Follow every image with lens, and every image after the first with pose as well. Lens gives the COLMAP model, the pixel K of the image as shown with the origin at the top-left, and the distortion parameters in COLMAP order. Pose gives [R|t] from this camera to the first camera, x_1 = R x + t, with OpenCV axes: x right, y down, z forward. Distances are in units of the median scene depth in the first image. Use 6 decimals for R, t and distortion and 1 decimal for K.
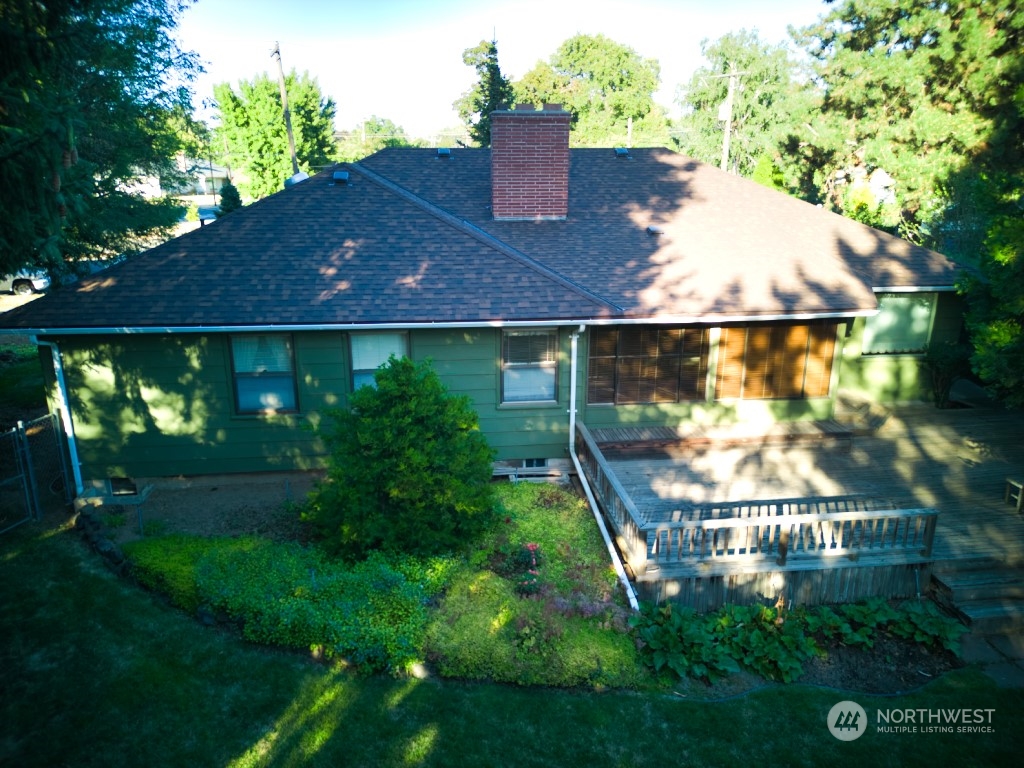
lens RADIAL K [[730.5, 0, 512.0], [0, 730.5, 384.0], [0, 0, 1]] dist [0.032918, 0.001987]
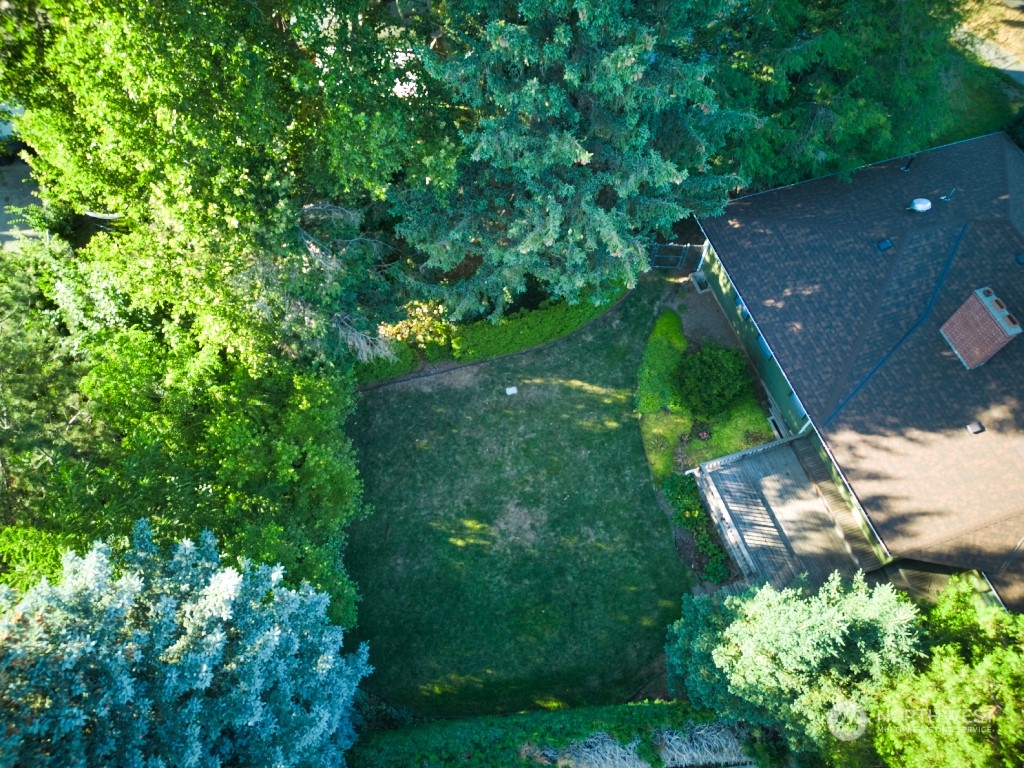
lens RADIAL K [[730.5, 0, 512.0], [0, 730.5, 384.0], [0, 0, 1]] dist [0.032918, 0.001987]
pose [[0.179436, 0.854234, -0.487941, 0.834047], [-0.281862, 0.519839, 0.806425, -1.455232], [0.942527, -0.007170, 0.334054, -0.439473]]
